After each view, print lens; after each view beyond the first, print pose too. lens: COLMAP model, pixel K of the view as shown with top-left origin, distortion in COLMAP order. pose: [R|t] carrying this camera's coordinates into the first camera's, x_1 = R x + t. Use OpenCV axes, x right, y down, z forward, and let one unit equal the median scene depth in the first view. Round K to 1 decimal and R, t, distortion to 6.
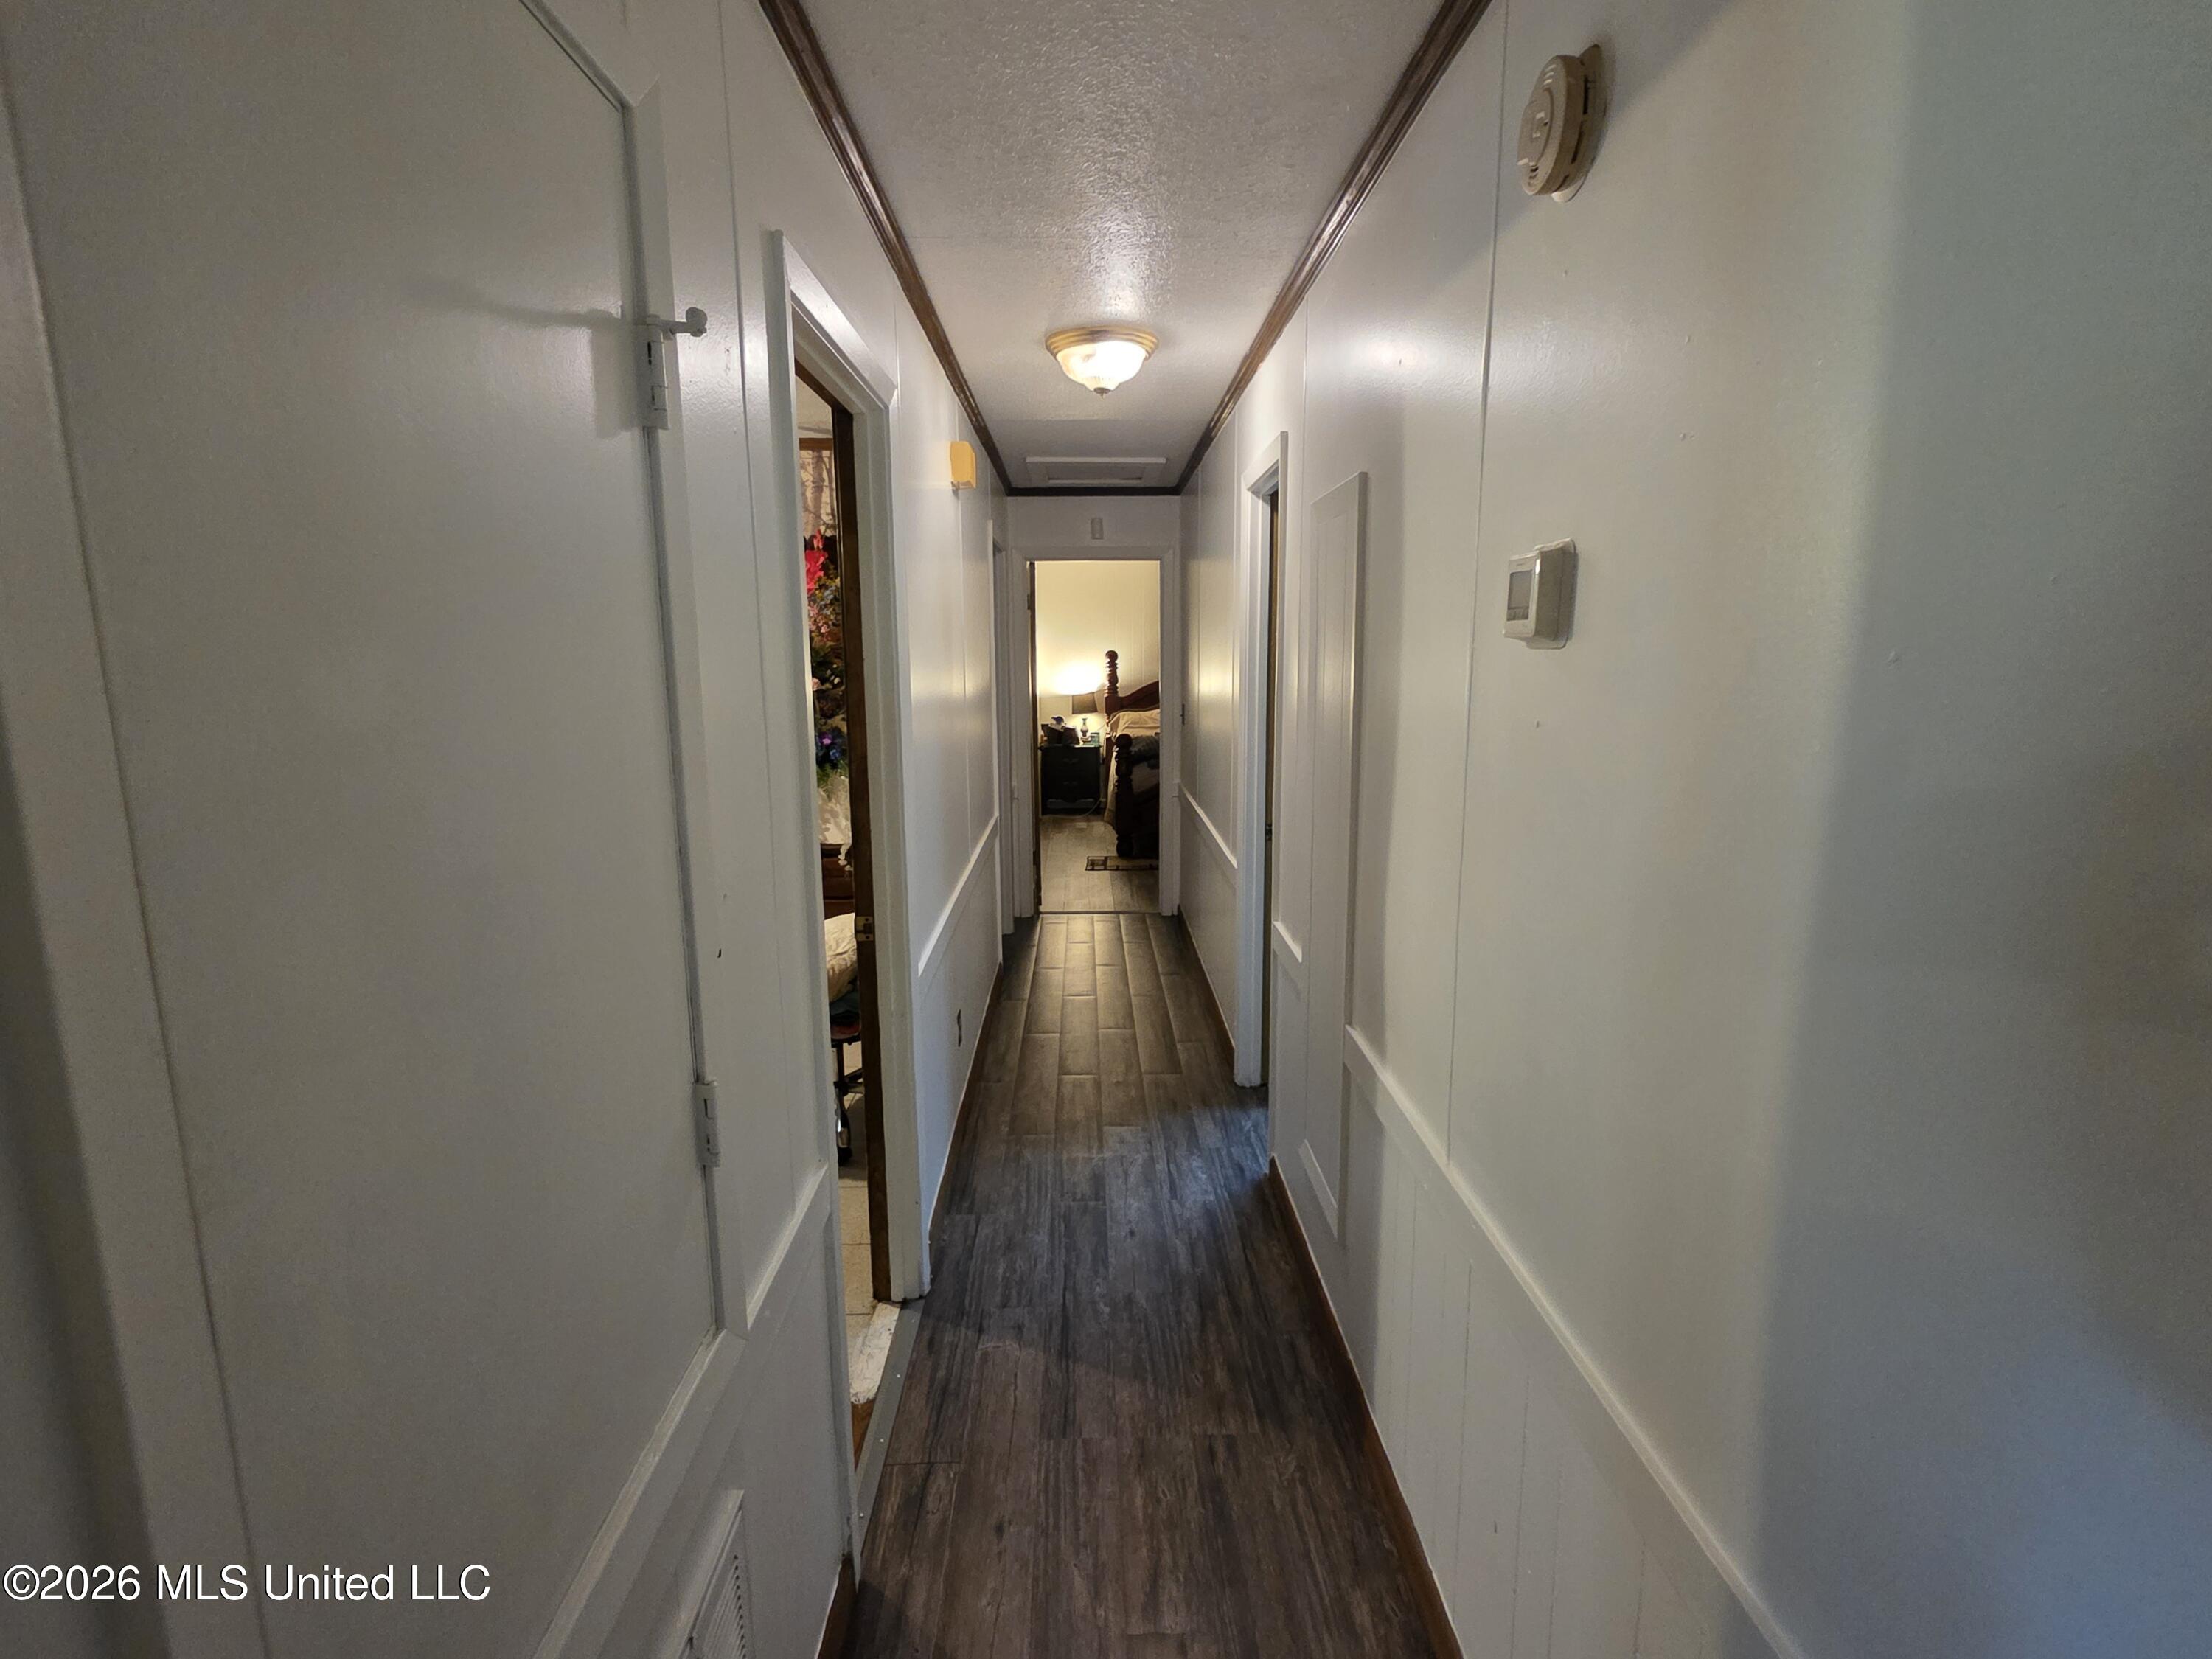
lens RADIAL K [[1082.2, 0, 1105.7], [0, 1082.2, 827.3], [0, 0, 1]] dist [-0.000811, 0.000658]
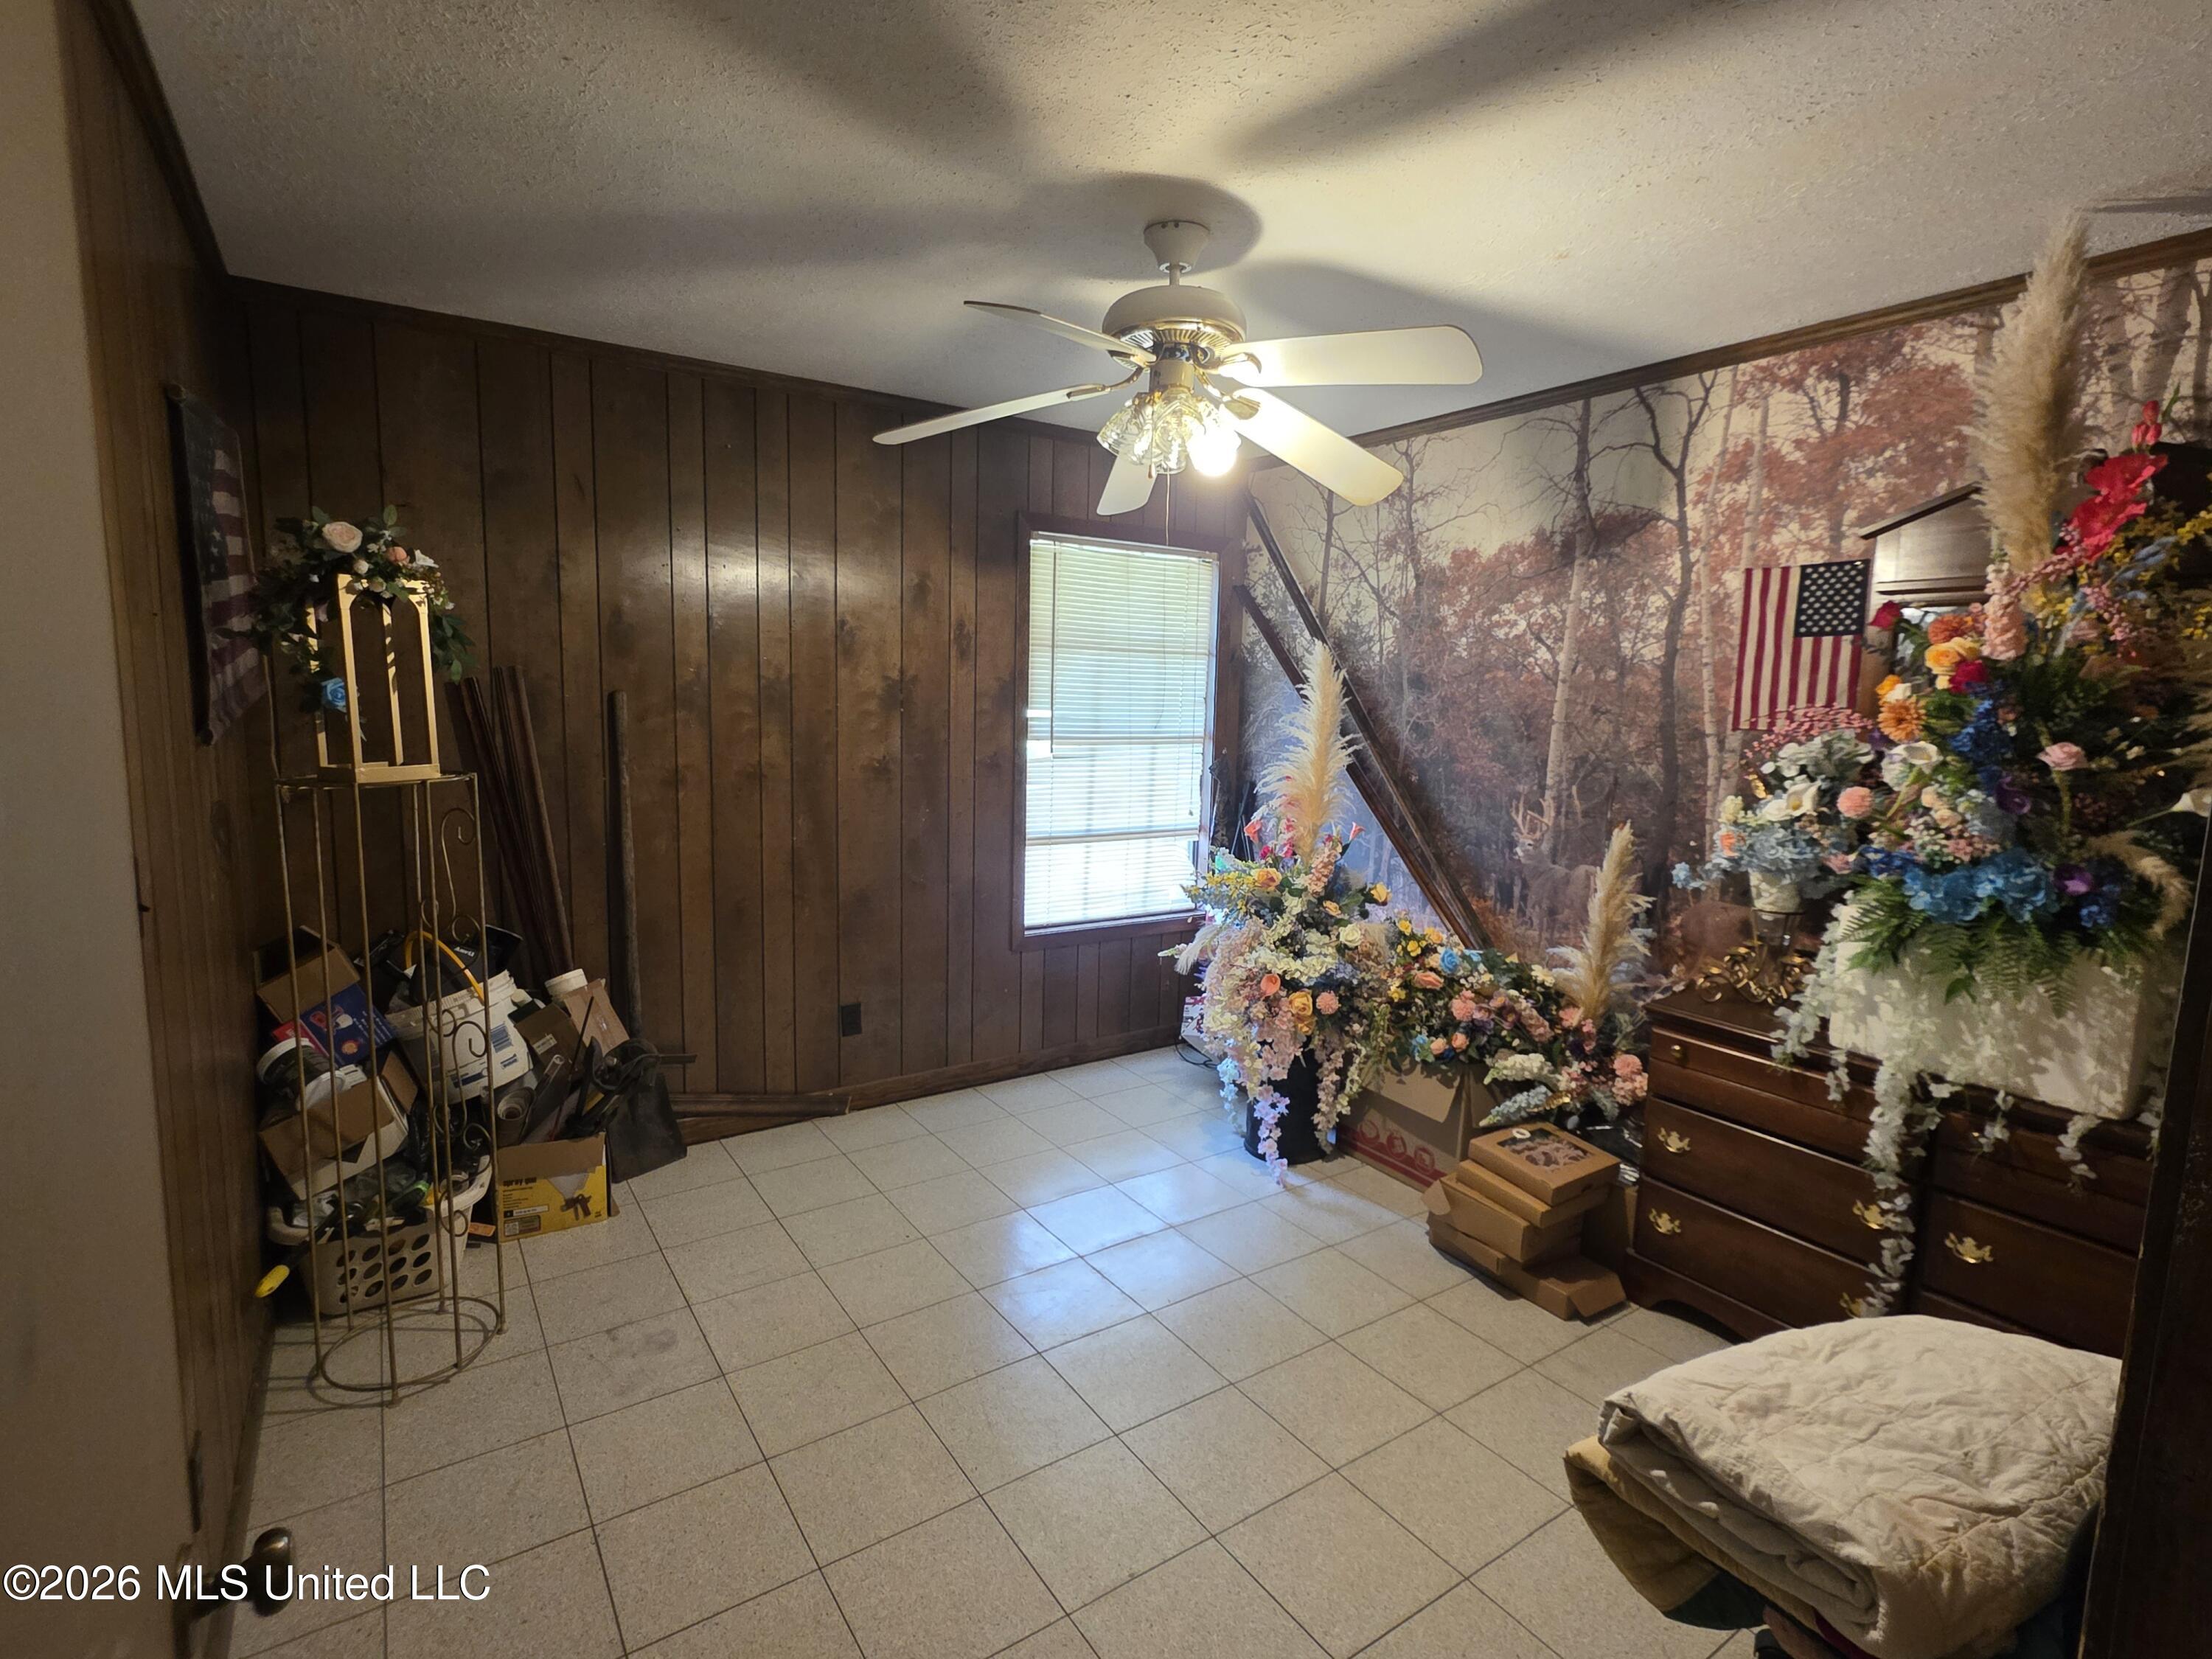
lens RADIAL K [[1082.2, 0, 1105.7], [0, 1082.2, 827.3], [0, 0, 1]] dist [-0.000811, 0.000658]
pose [[0.538904, 0.126406, -0.832829, -0.103153], [-0.167174, 0.985061, 0.041337, -0.053319], [0.825612, 0.116950, 0.551985, 0.412118]]
